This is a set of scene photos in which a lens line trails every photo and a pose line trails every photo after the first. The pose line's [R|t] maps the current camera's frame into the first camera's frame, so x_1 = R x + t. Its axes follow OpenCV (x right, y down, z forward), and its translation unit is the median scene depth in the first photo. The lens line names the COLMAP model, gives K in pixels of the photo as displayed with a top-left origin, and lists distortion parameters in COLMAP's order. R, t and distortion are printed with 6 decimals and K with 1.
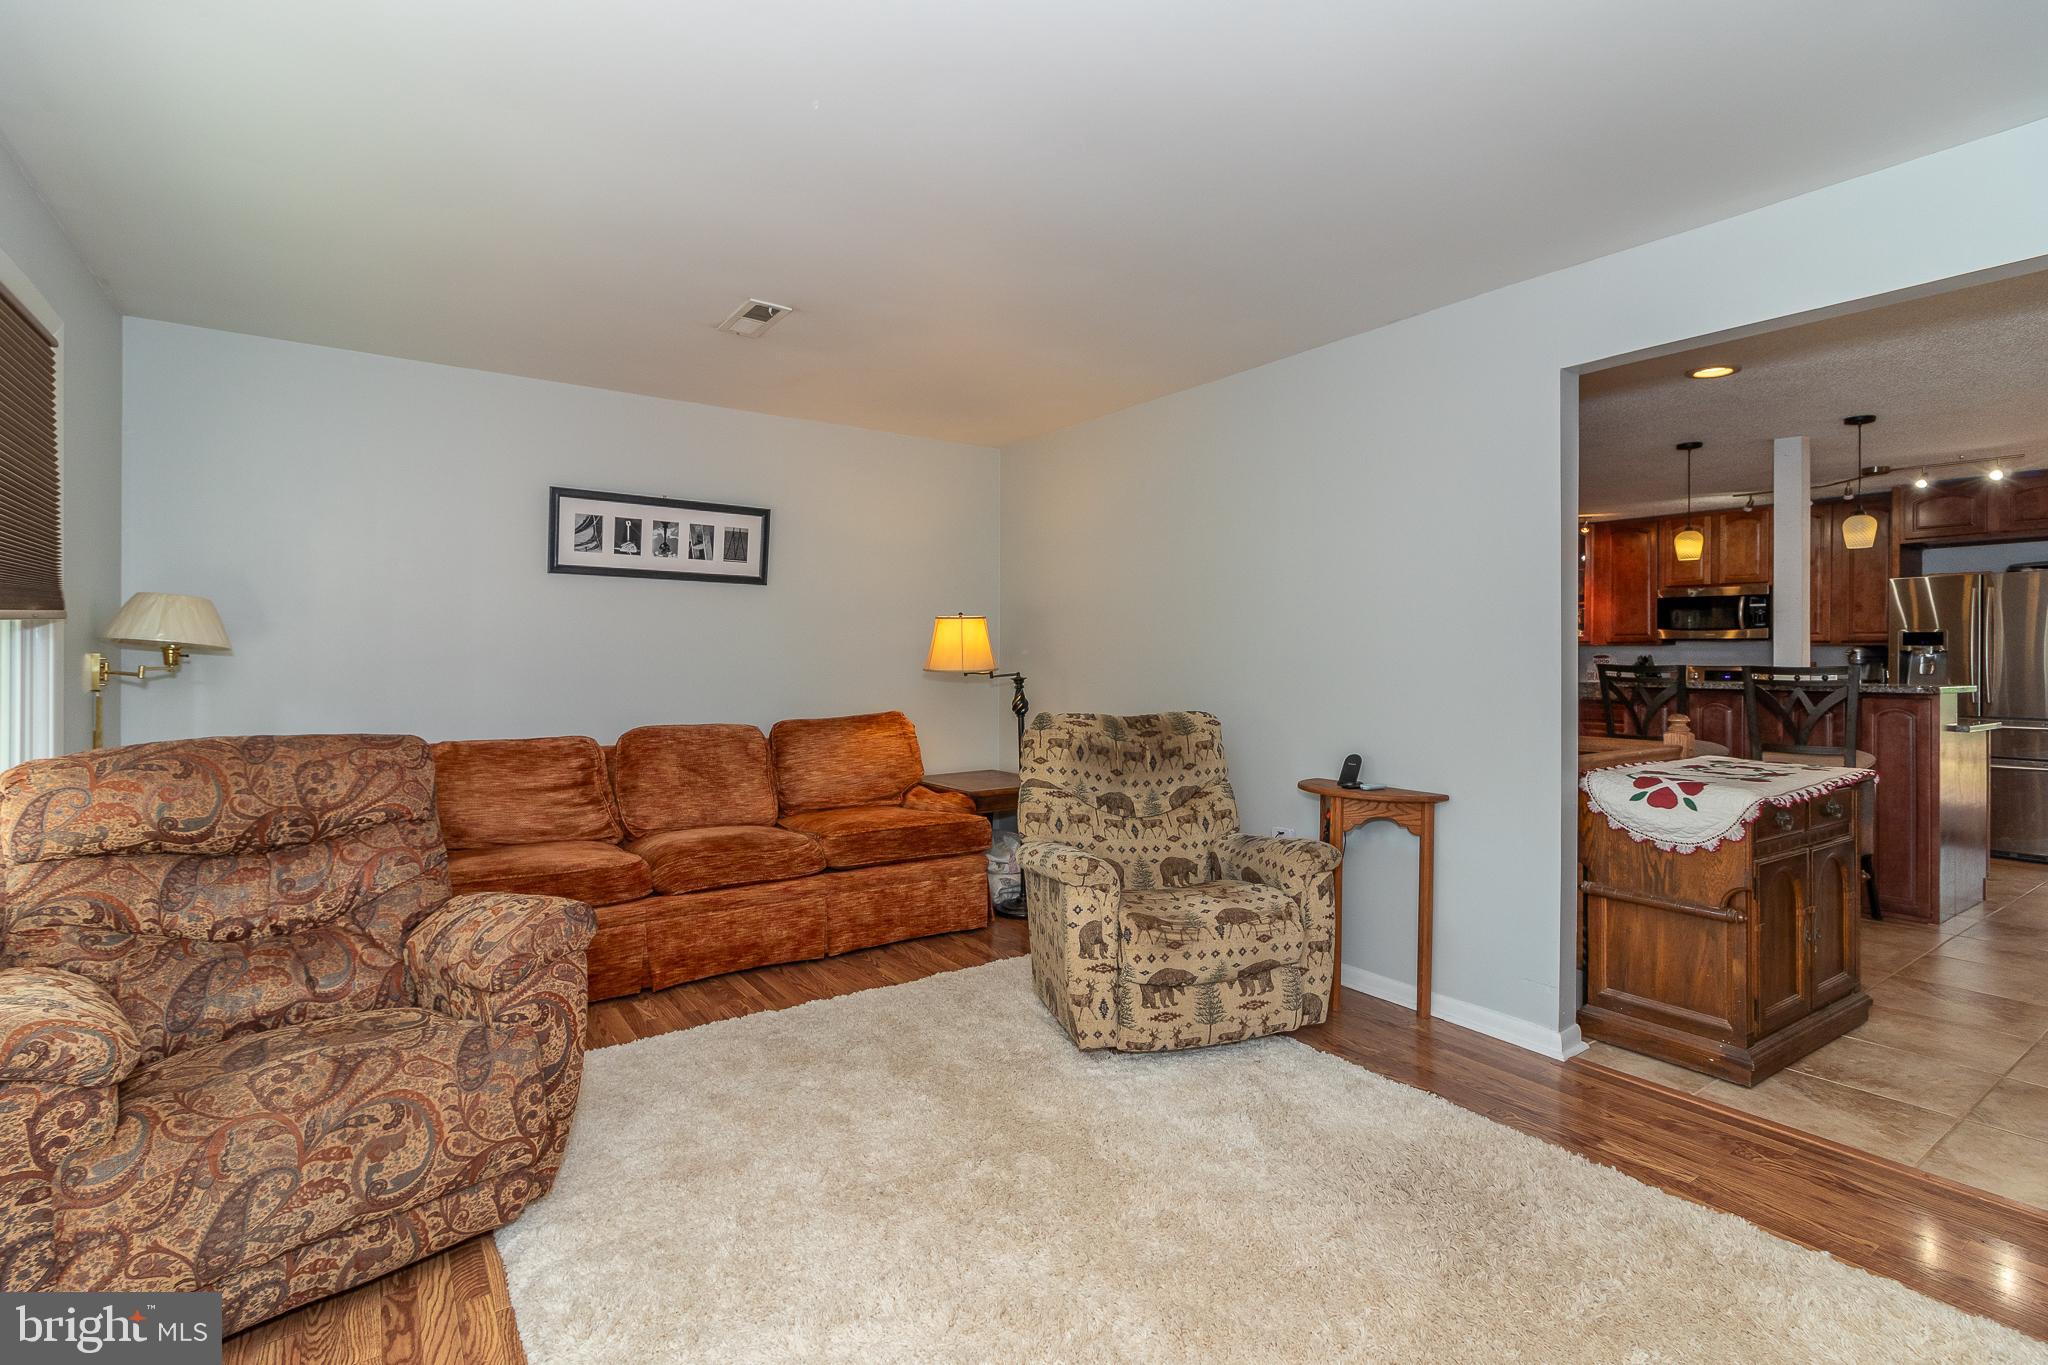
lens RADIAL K [[958.2, 0, 1030.5], [0, 958.2, 655.0], [0, 0, 1]] dist [-0.002535, 0.001825]
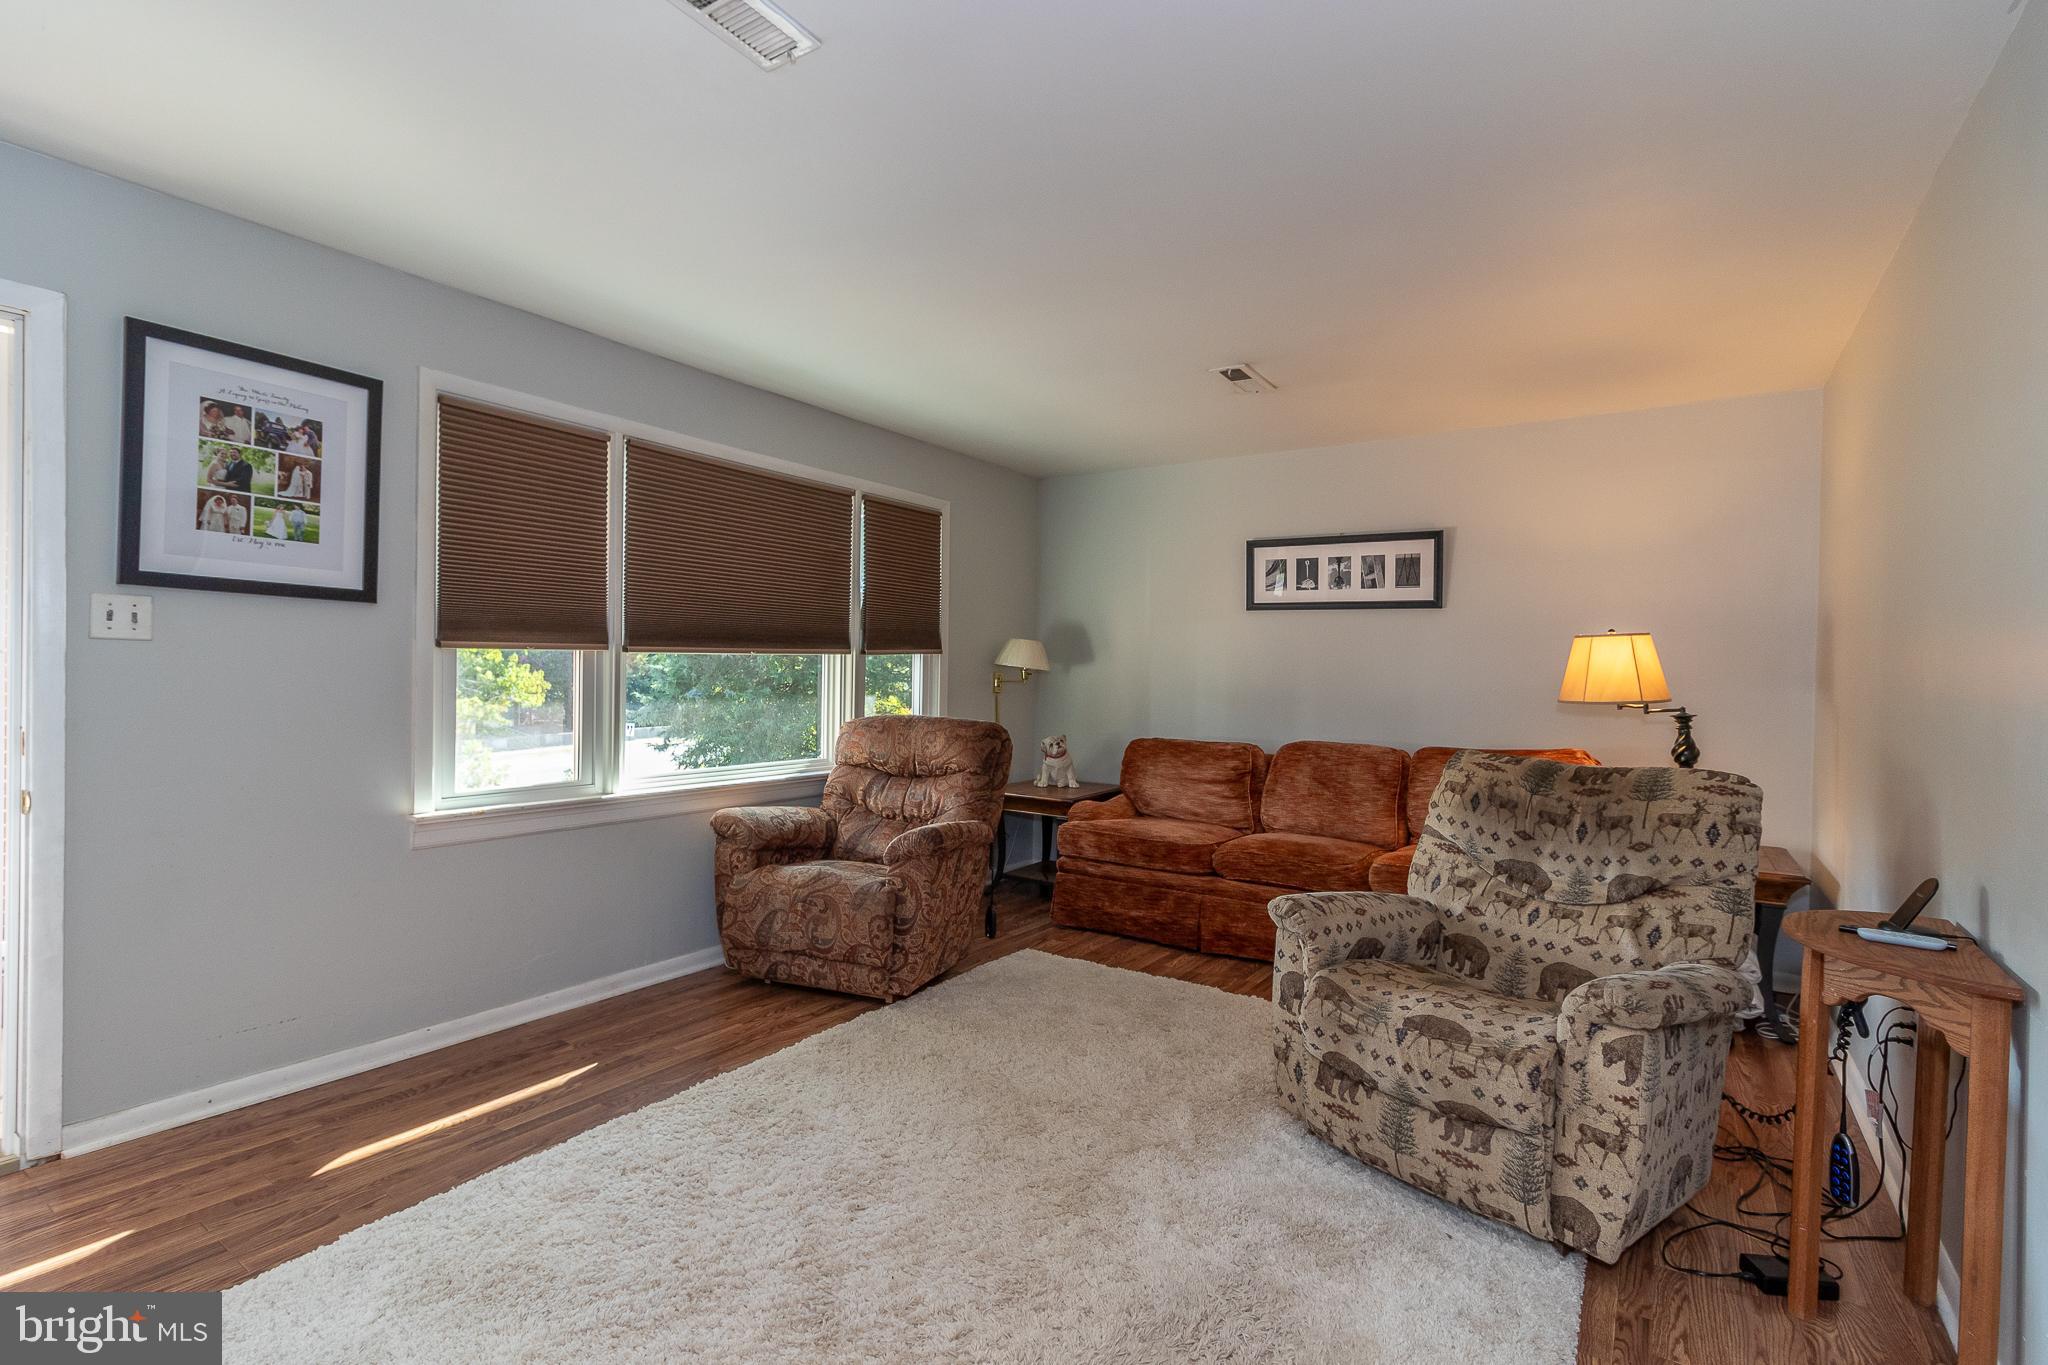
lens RADIAL K [[958.2, 0, 1030.2], [0, 958.2, 682.5], [0, 0, 1]] dist [-0.002535, 0.001825]
pose [[0.346729, 0.013952, -0.937862, 0.664112], [-0.014828, 0.999846, 0.009392, -0.000364], [0.937848, 0.010650, 0.346882, 0.363188]]
